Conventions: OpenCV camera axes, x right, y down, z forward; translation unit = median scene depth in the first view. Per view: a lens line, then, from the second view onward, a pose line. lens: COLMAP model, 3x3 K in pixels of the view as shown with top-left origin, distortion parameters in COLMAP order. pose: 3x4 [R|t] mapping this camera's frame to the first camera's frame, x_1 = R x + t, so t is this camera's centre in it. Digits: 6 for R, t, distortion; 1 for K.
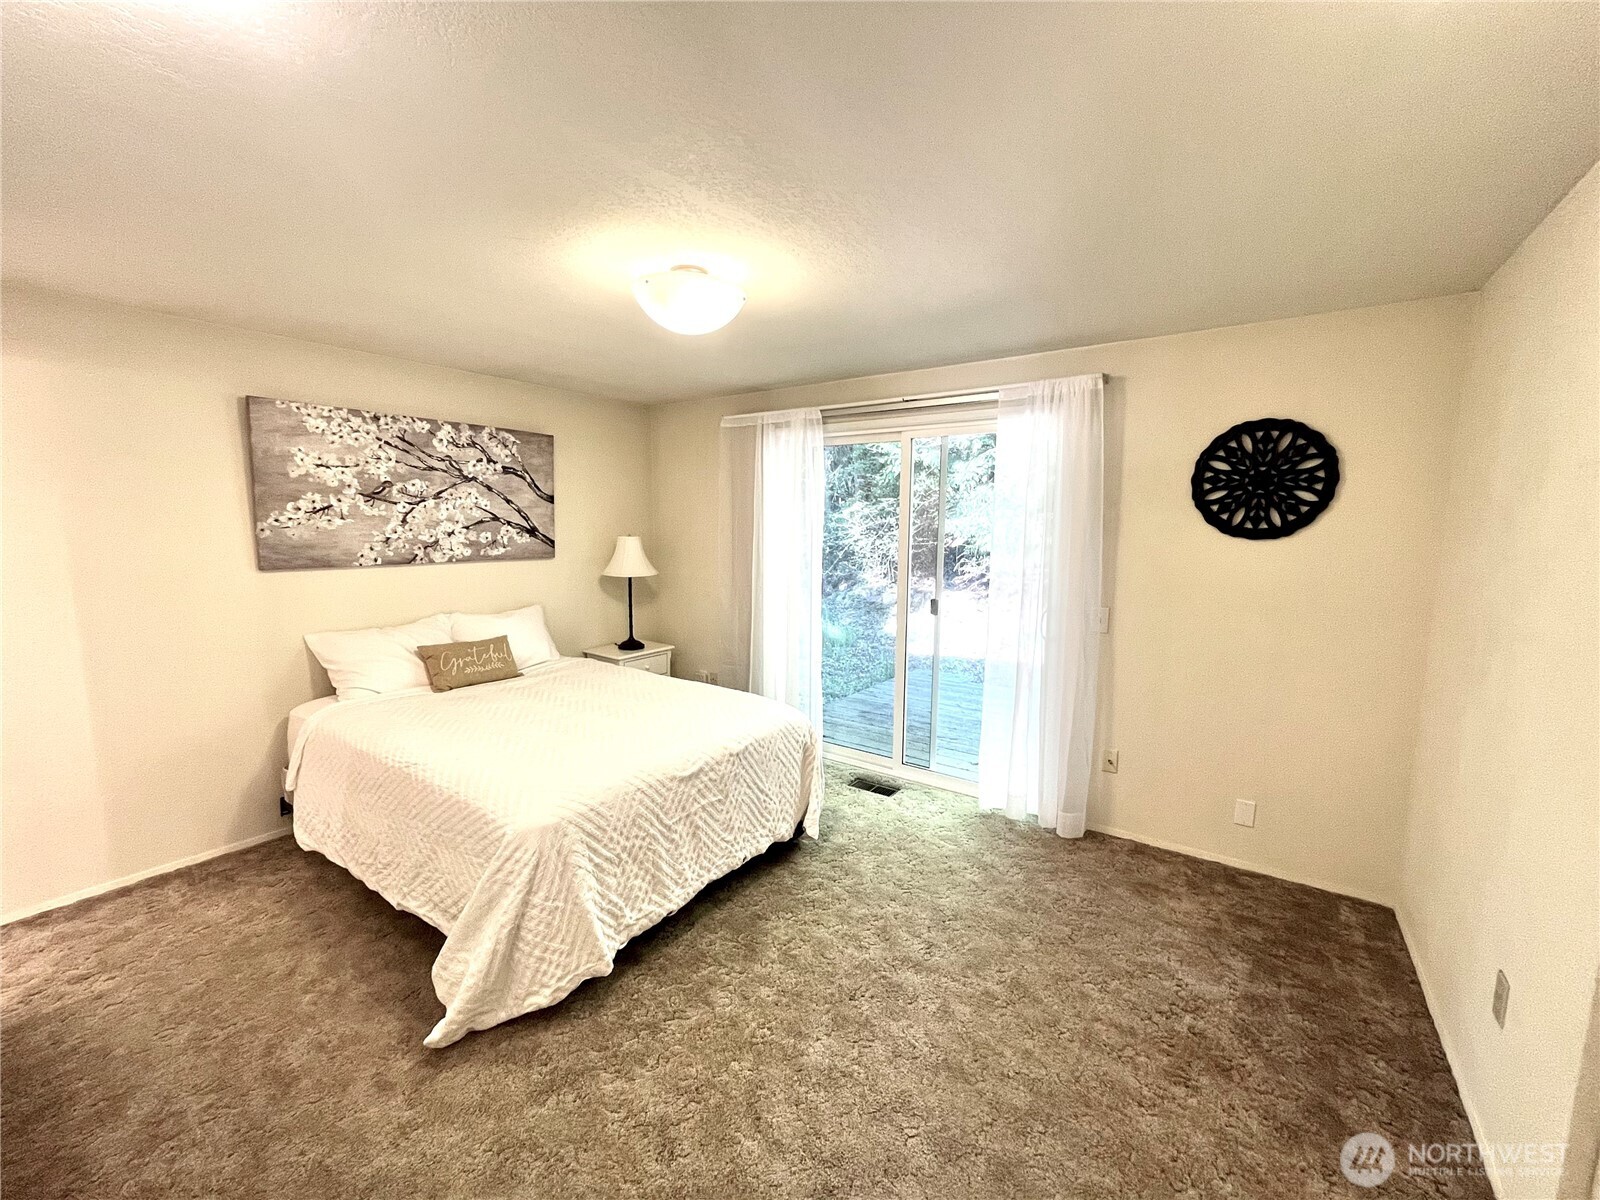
lens RADIAL K [[647.2, 0, 799.1], [0, 647.2, 606.4], [0, 0, 1]] dist [-0.002528, 0.000026]
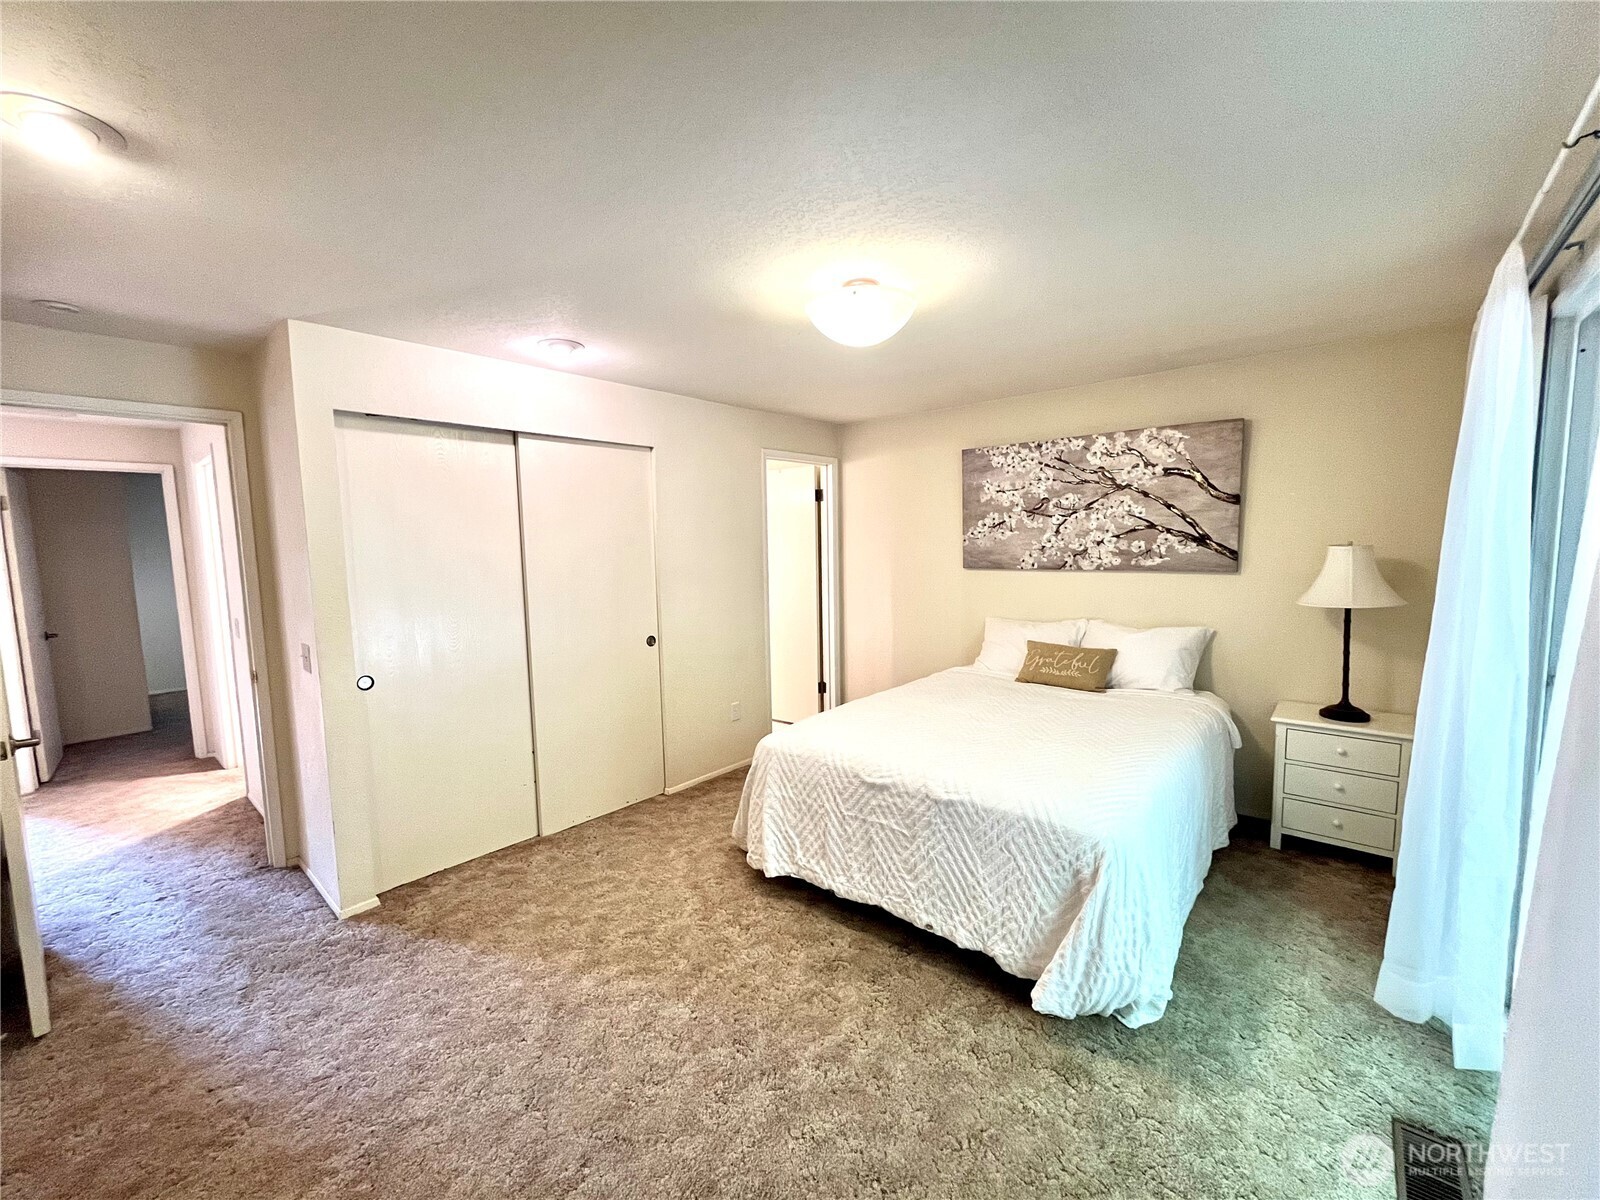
lens RADIAL K [[647.2, 0, 799.1], [0, 647.2, 606.4], [0, 0, 1]] dist [-0.002528, 0.000026]
pose [[-0.101736, 0.093601, -0.990398, 0.564044], [-0.109647, 0.988443, 0.104680, -0.070852], [0.988750, 0.119244, -0.090297, 0.664504]]
